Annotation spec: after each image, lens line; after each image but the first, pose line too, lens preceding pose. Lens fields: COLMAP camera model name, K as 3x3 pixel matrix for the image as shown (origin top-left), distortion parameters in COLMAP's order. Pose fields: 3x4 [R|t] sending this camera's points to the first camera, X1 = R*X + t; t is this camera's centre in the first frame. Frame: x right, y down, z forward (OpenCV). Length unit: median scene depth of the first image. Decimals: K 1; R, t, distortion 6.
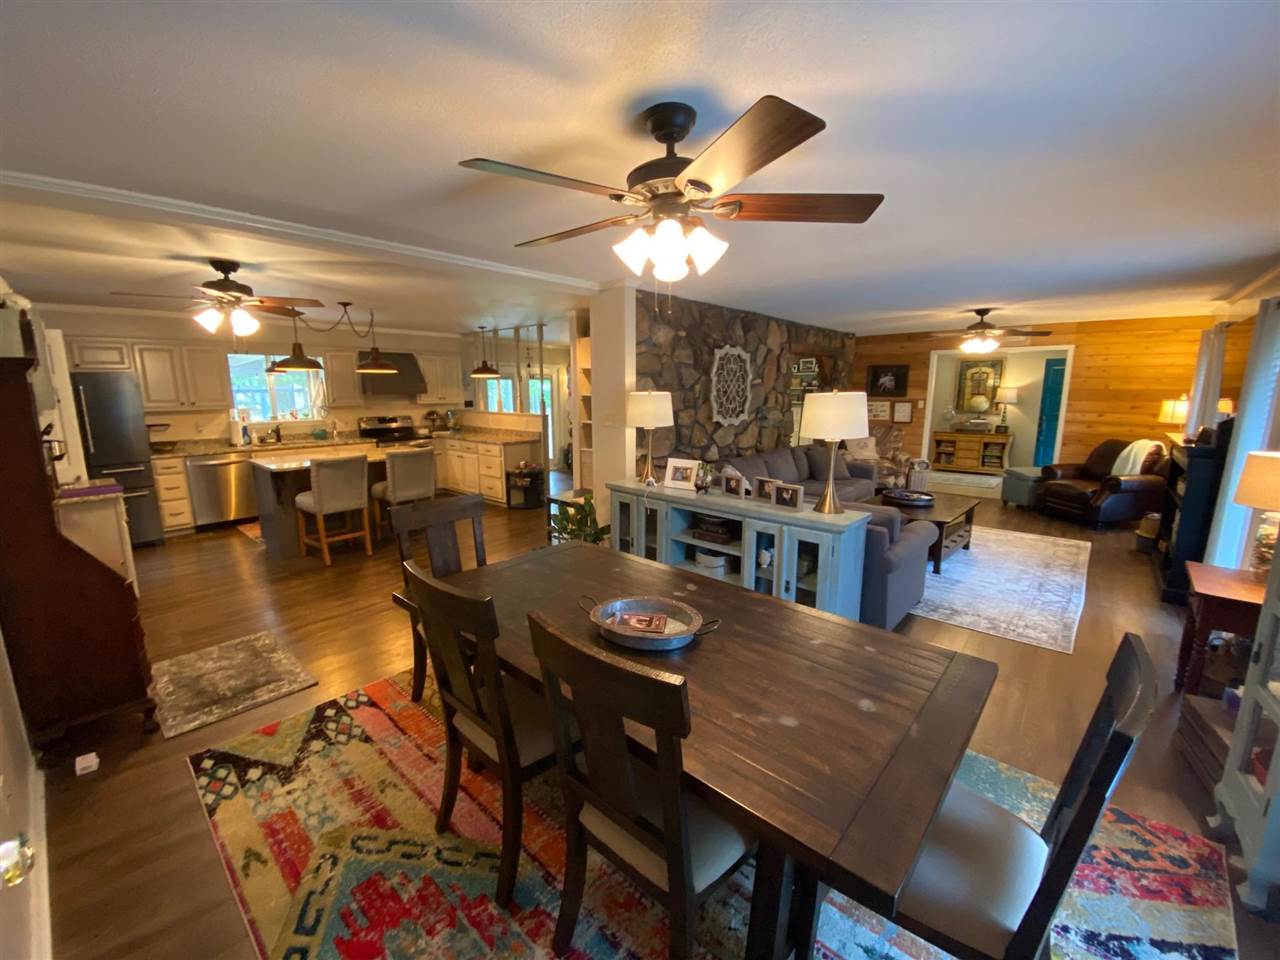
lens RADIAL K [[521.0, 0, 639.3], [0, 521.0, 483.0], [0, 0, 1]] dist [-0.012161, -0.005761]
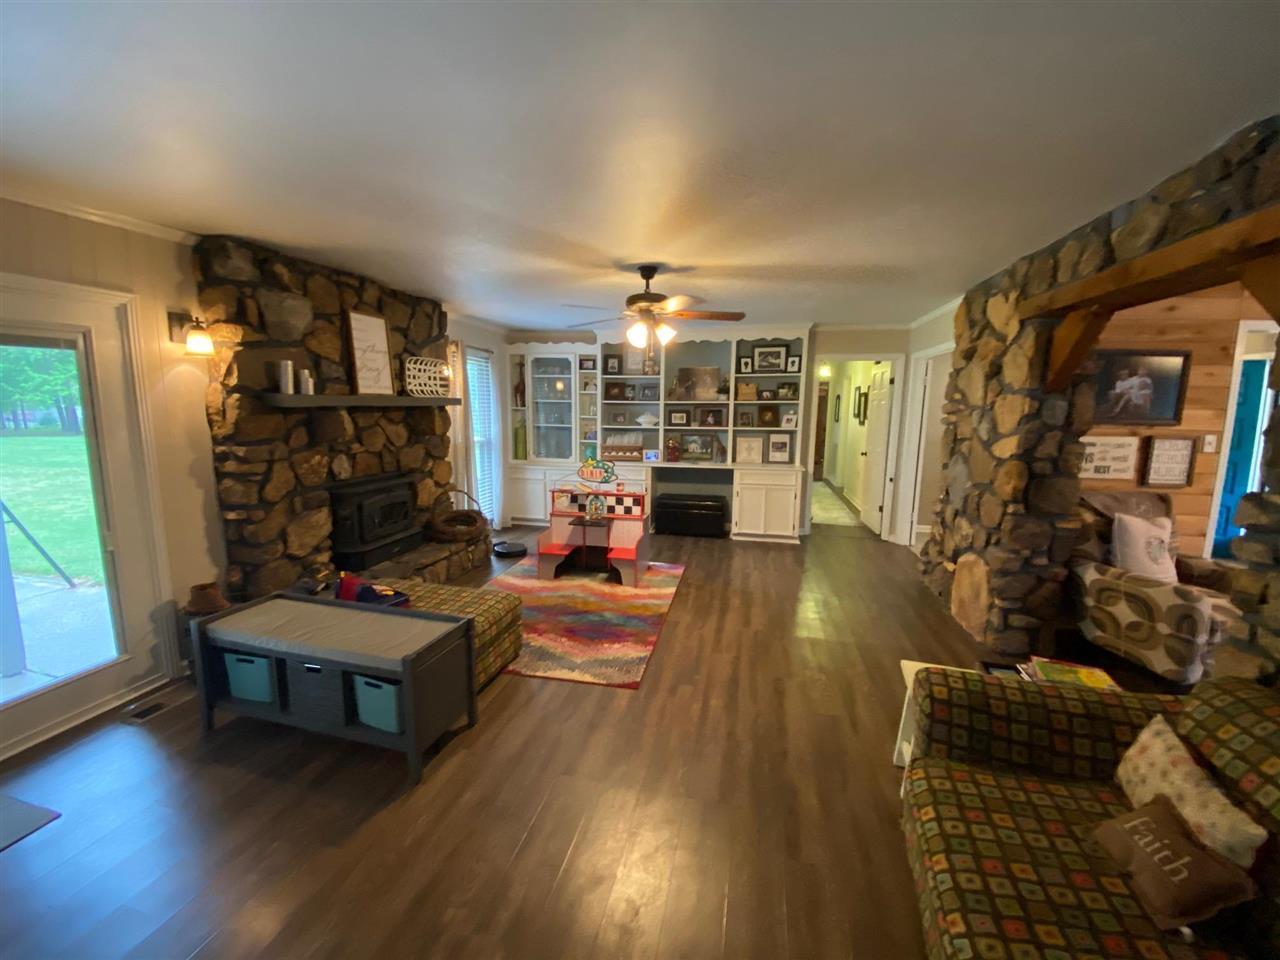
lens RADIAL K [[521.0, 0, 635.5], [0, 521.0, 480.2], [0, 0, 1]] dist [-0.012161, -0.005761]
pose [[0.883968, -0.052226, 0.464621, -0.072795], [0.068676, 0.997467, -0.018539, -0.142574], [-0.462476, 0.048296, 0.885315, 0.828192]]
